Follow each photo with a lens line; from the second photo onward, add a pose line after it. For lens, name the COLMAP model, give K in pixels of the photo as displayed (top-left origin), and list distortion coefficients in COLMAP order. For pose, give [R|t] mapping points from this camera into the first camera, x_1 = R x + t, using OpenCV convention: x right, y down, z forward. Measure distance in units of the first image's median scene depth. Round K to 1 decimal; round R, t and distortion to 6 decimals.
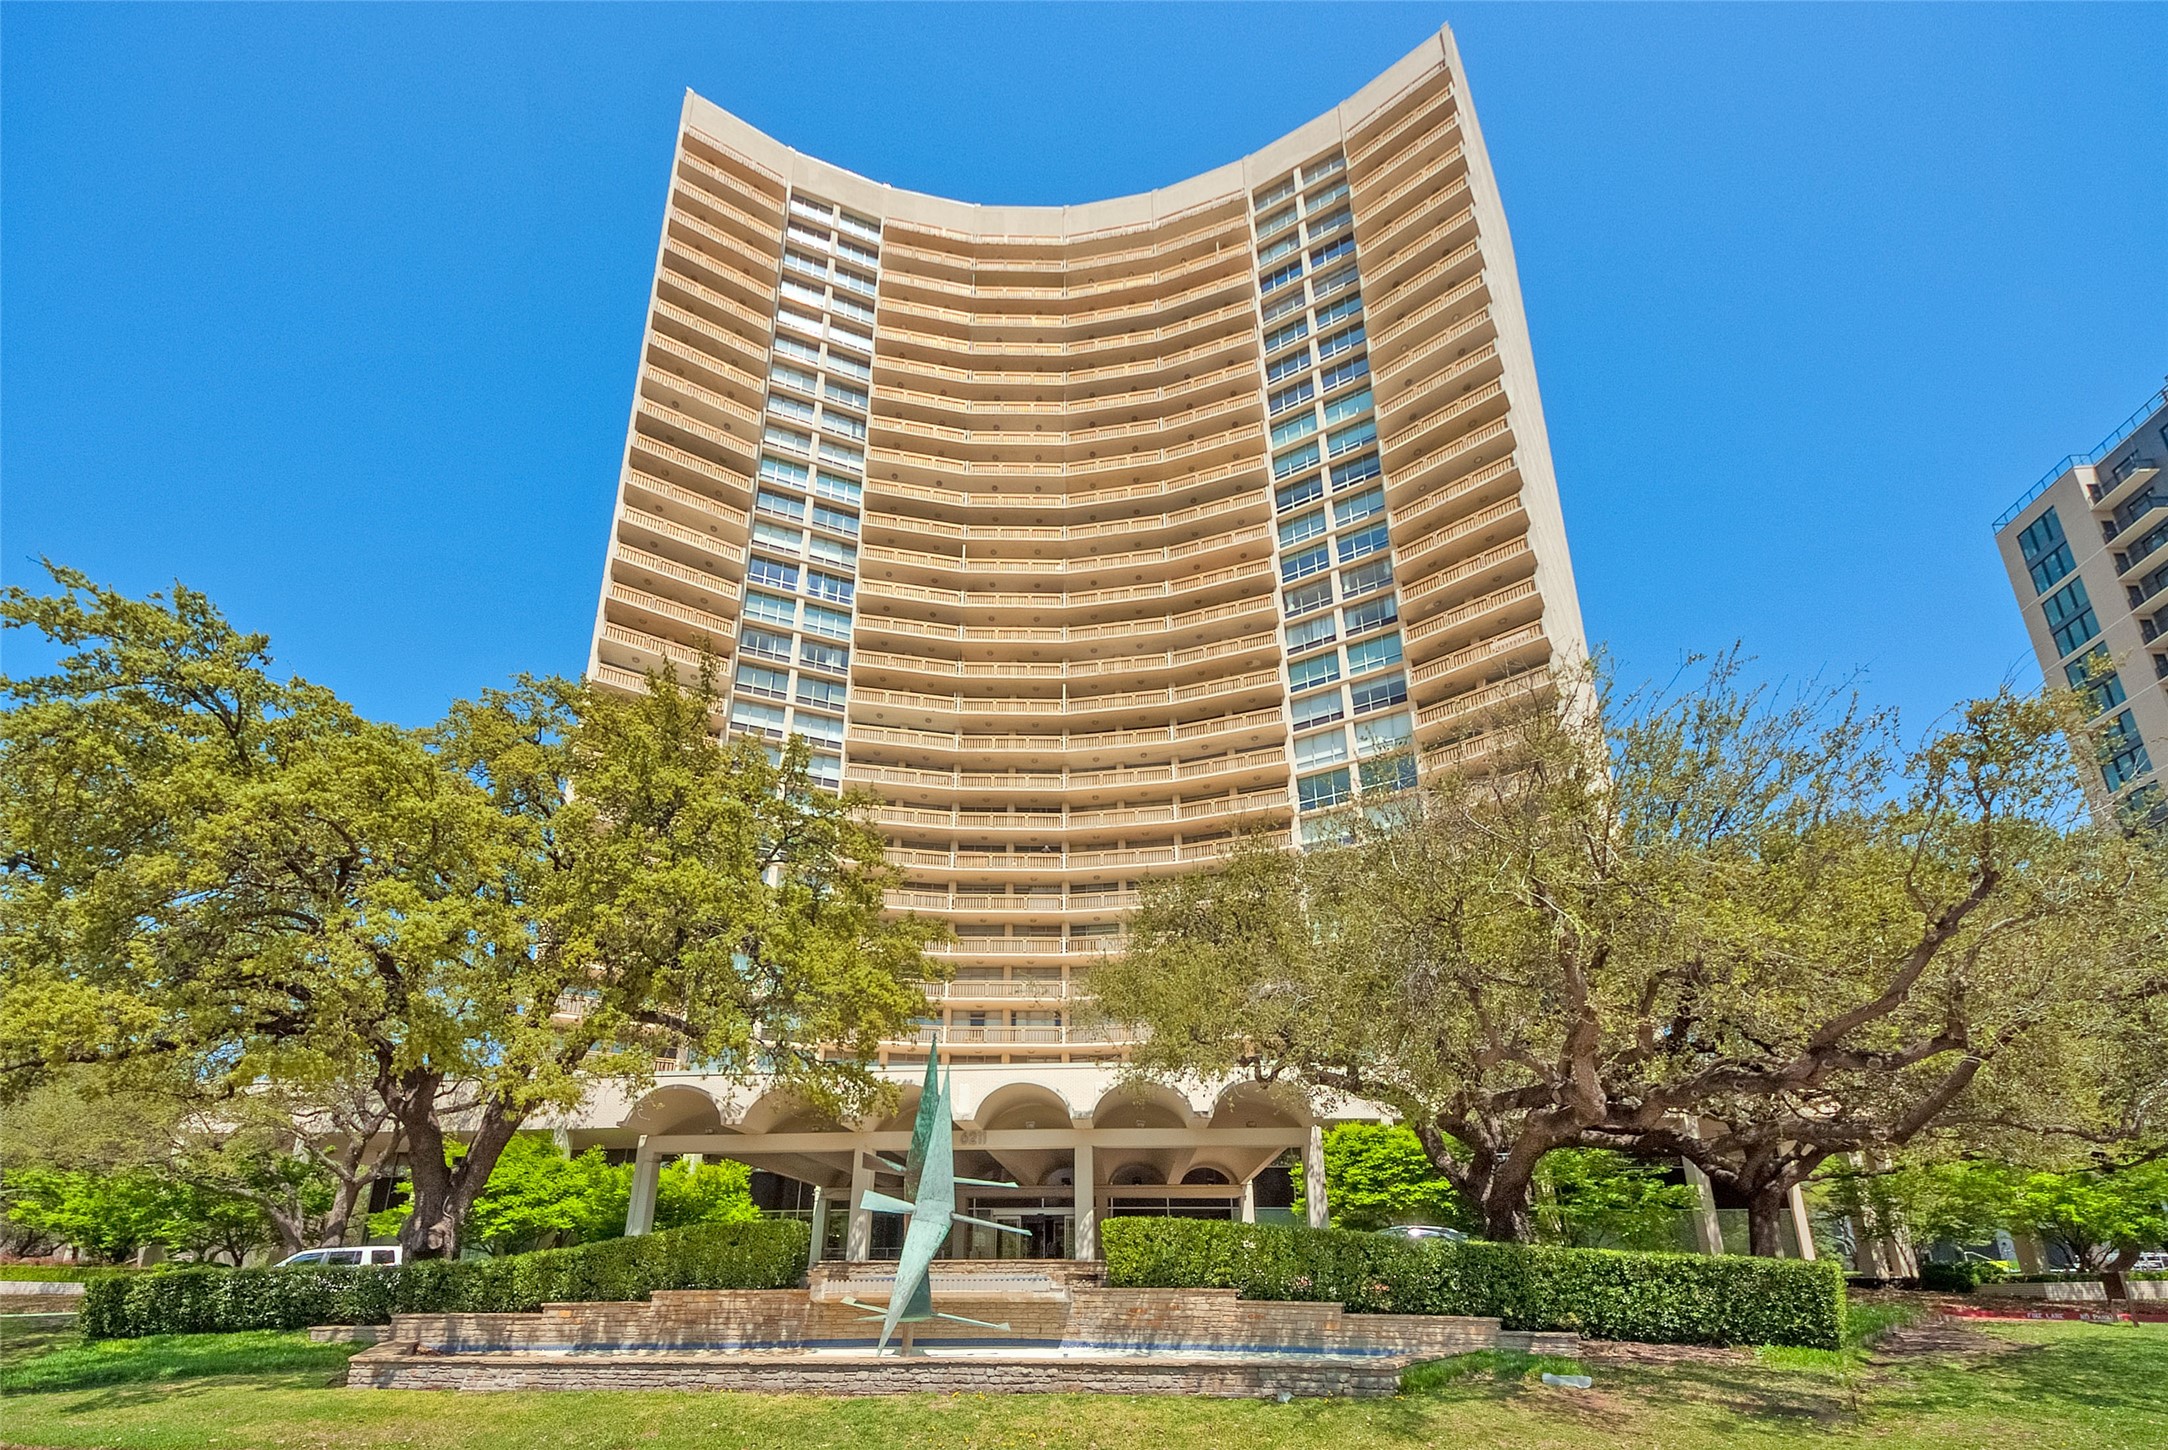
lens RADIAL K [[773.8, 0, 1076.1], [0, 773.8, 775.7], [0, 0, 1]] dist [0.024231, -0.011960]
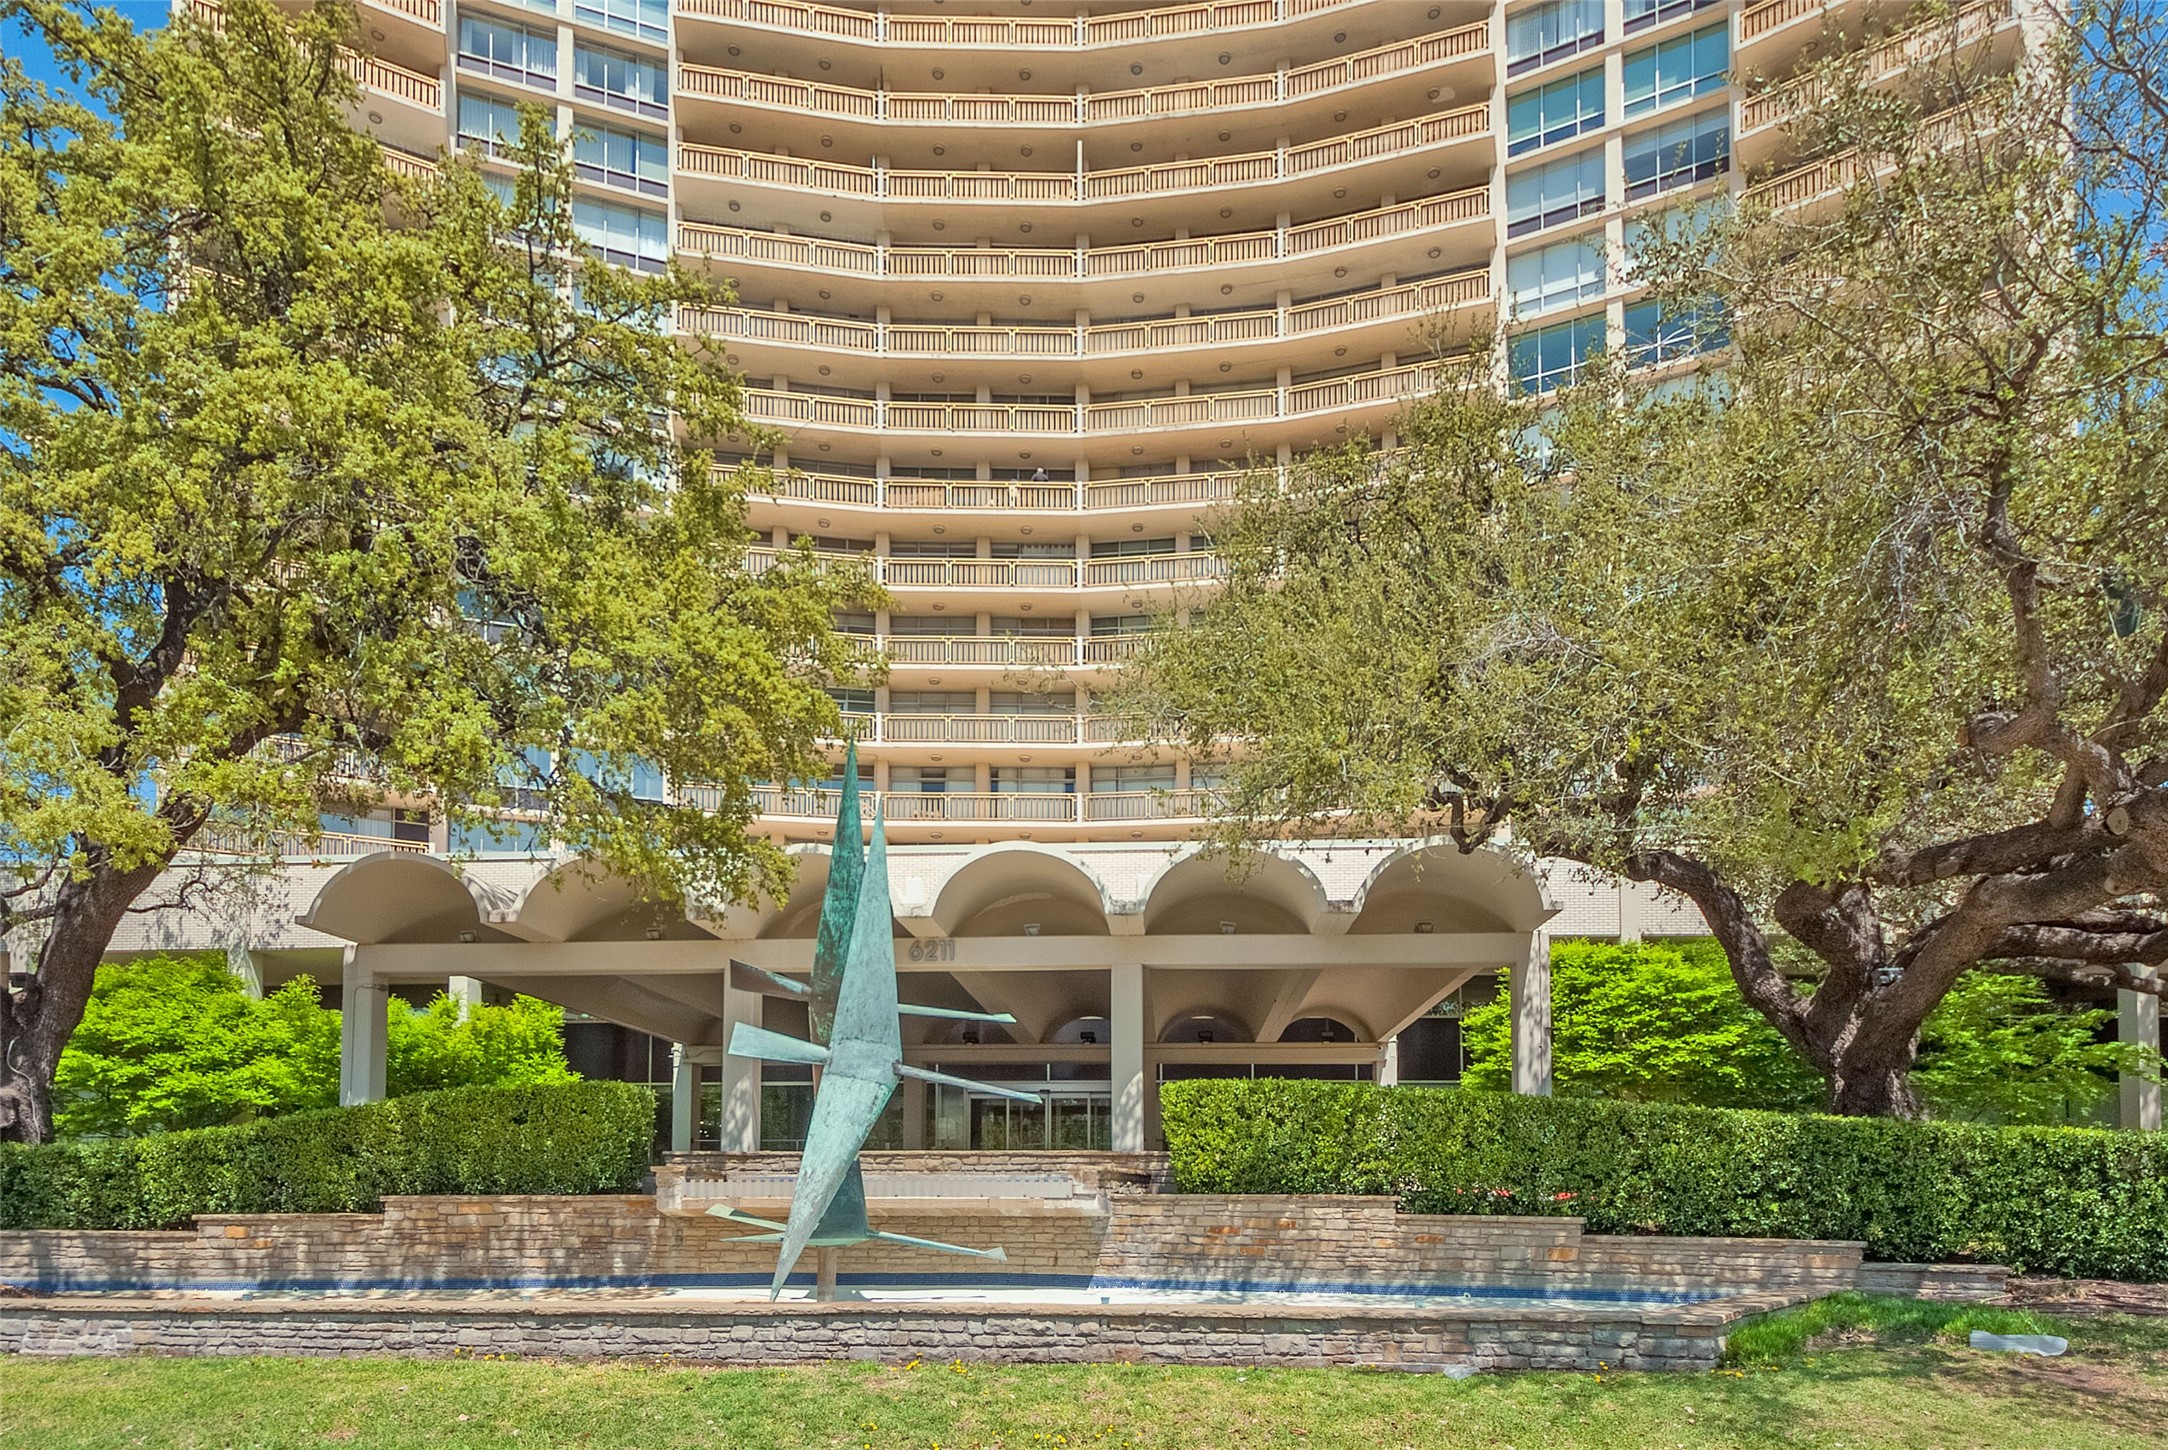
lens RADIAL K [[1122.4, 0, 1042.5], [0, 1122.4, 680.3], [0, 0, 1]] dist [0.014904, -0.008376]
pose [[0.999662, -0.010940, -0.023581, -0.031045], [0.014021, 0.990783, 0.134729, 0.166260], [0.021890, -0.135014, 0.990602, 0.224101]]
